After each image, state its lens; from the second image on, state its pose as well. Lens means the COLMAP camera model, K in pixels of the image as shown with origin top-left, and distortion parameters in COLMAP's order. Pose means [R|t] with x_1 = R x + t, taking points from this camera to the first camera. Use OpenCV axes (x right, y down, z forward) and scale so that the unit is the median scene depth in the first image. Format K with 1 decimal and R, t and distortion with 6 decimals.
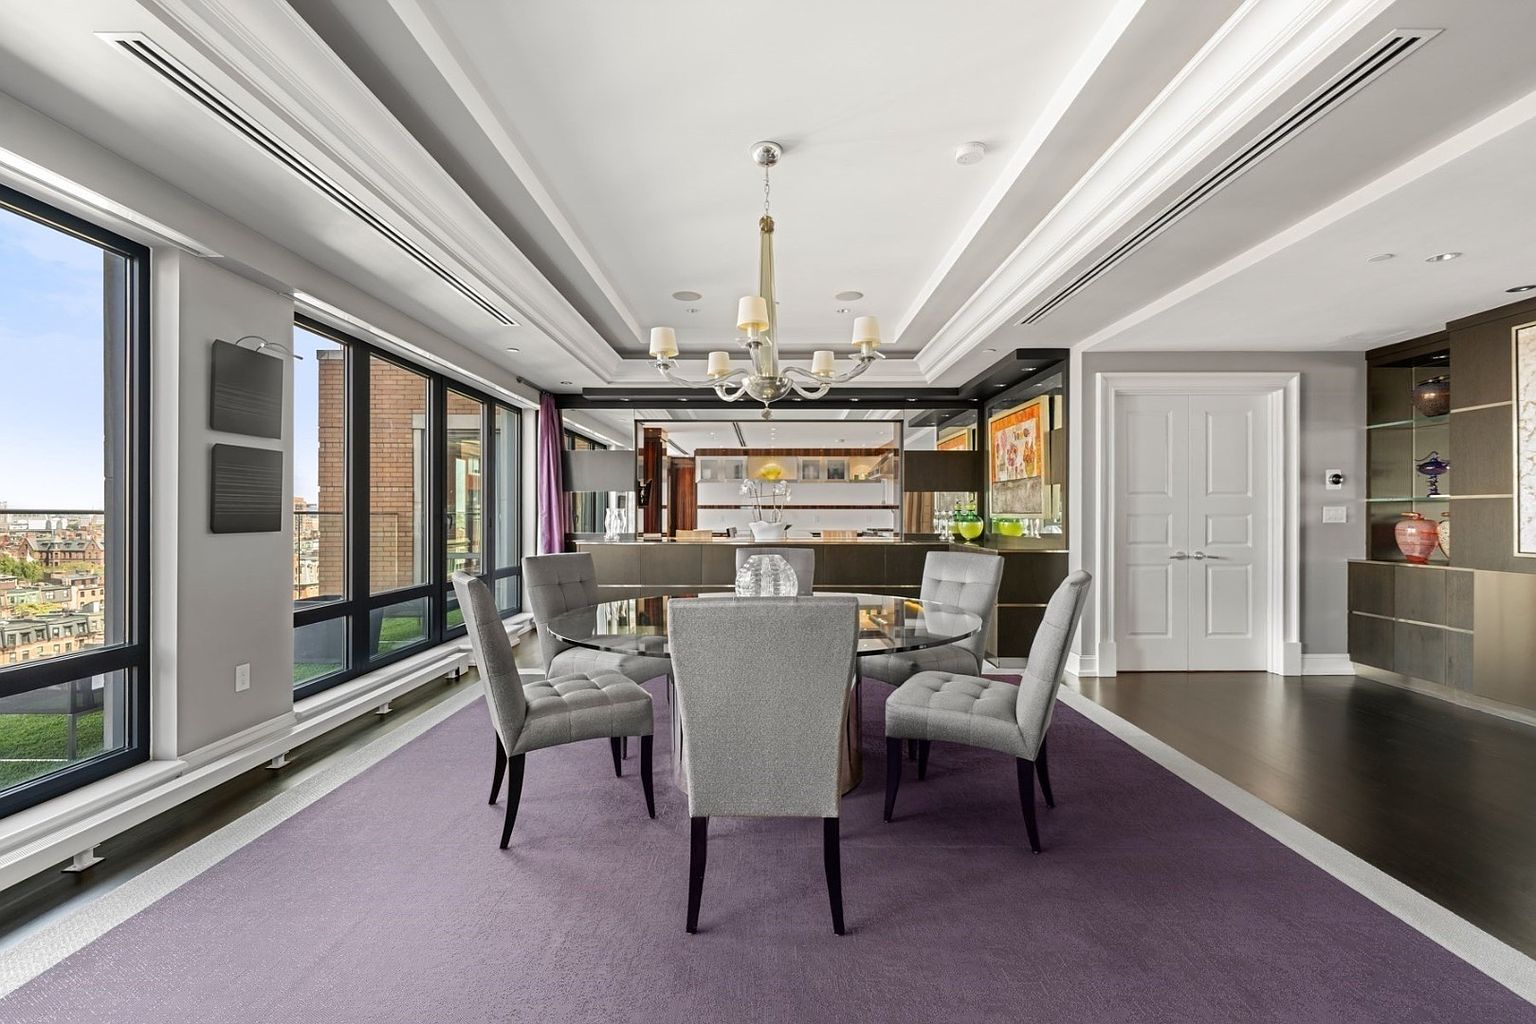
lens RADIAL K [[647.3, 0, 768.0], [0, 647.3, 512.0], [0, 0, 1]] dist [0.001621, 0.000258]
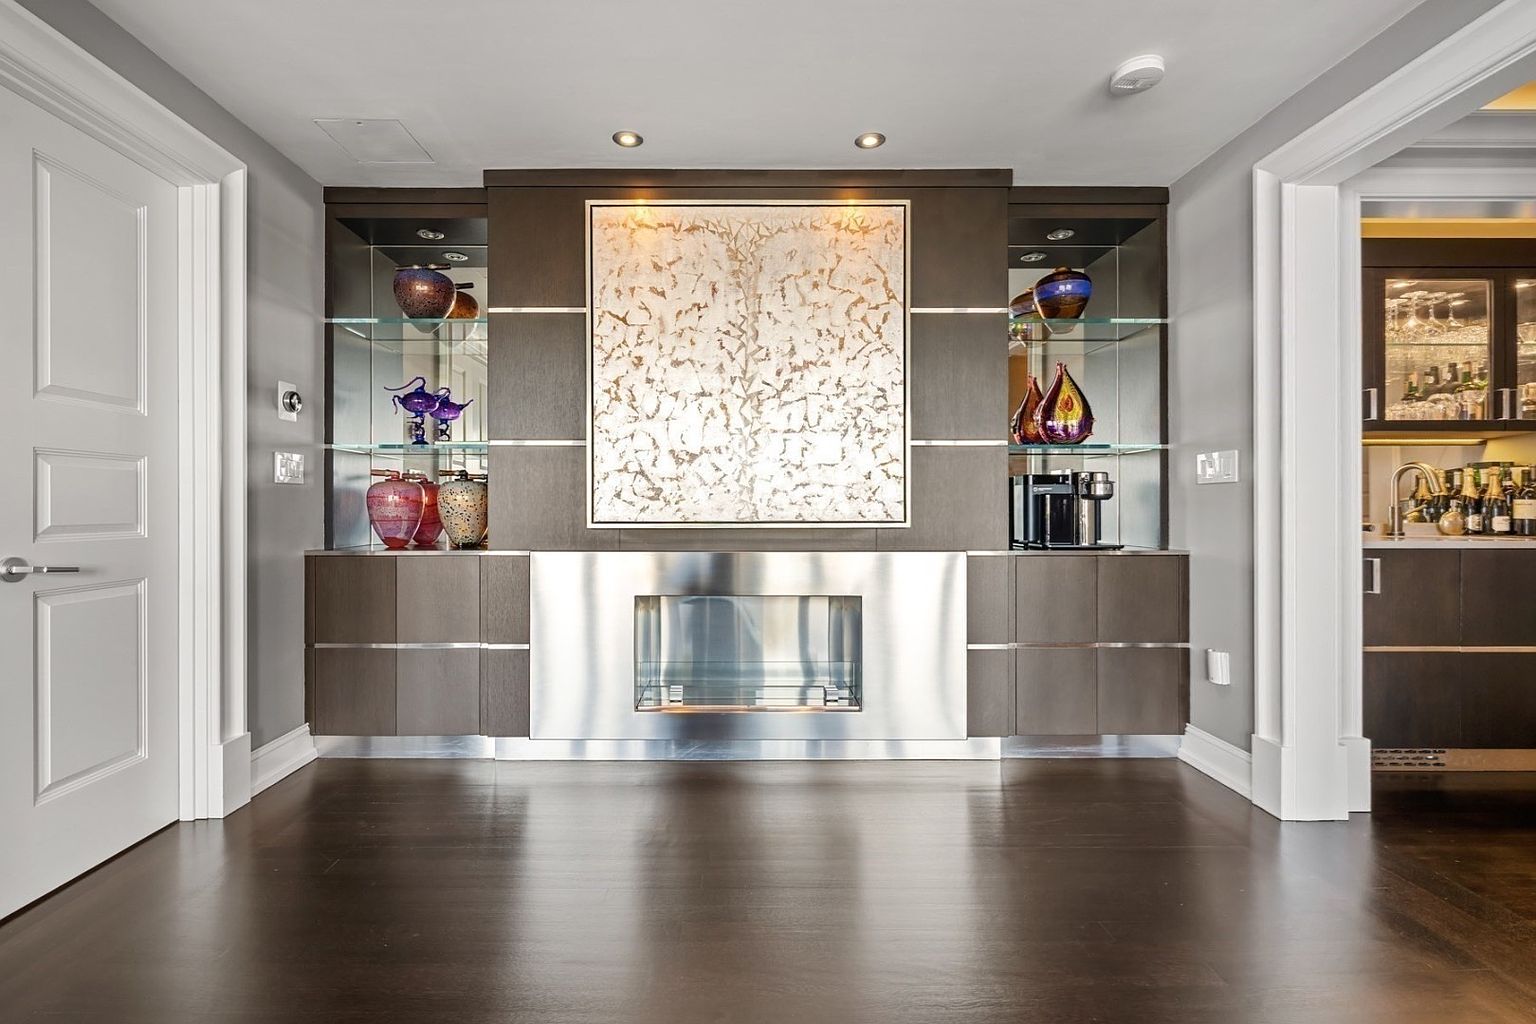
lens RADIAL K [[691.4, 0, 768.0], [0, 691.4, 512.0], [0, 0, 1]] dist [-0.014424, 0.000233]
pose [[-0.019317, -0.006360, 0.999793, 0.309244], [-0.009416, 0.999937, 0.006179, 0.032100], [-0.999769, -0.009294, -0.019376, 0.623612]]
